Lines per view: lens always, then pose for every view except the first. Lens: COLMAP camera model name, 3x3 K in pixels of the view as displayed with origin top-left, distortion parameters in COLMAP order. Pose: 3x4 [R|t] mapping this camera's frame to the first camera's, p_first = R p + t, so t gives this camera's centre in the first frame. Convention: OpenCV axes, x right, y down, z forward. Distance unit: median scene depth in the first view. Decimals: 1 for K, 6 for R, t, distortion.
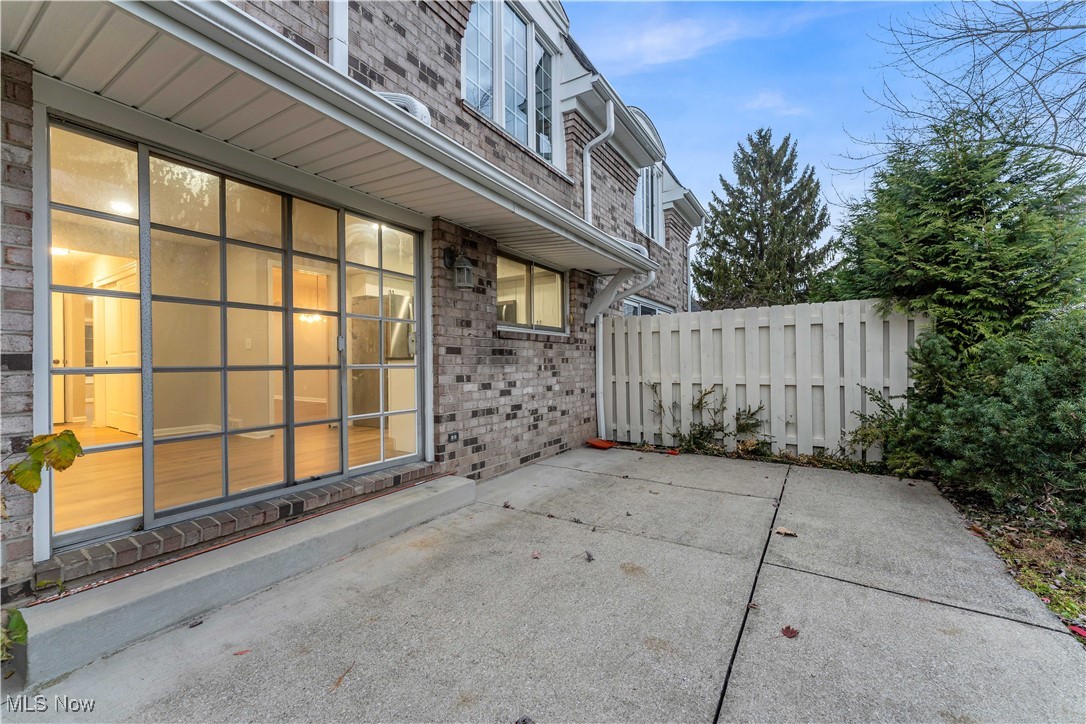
lens RADIAL K [[434.9, 0, 543.0], [0, 434.9, 362.0], [0, 0, 1]] dist [0.000324, -0.000352]
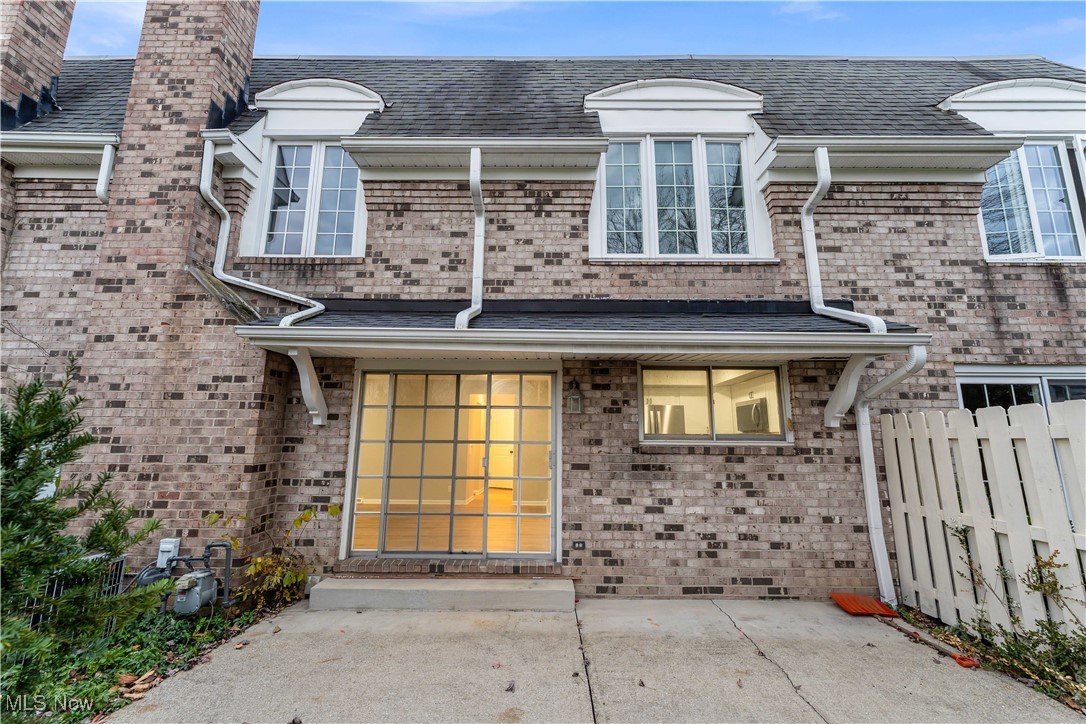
lens RADIAL K [[434.9, 0, 543.0], [0, 434.9, 362.0], [0, 0, 1]] dist [0.000324, -0.000352]
pose [[0.529030, -0.138720, -0.837188, 0.684003], [-0.010472, 0.985406, -0.169897, -0.093781], [0.848539, 0.098647, 0.519857, 0.255445]]
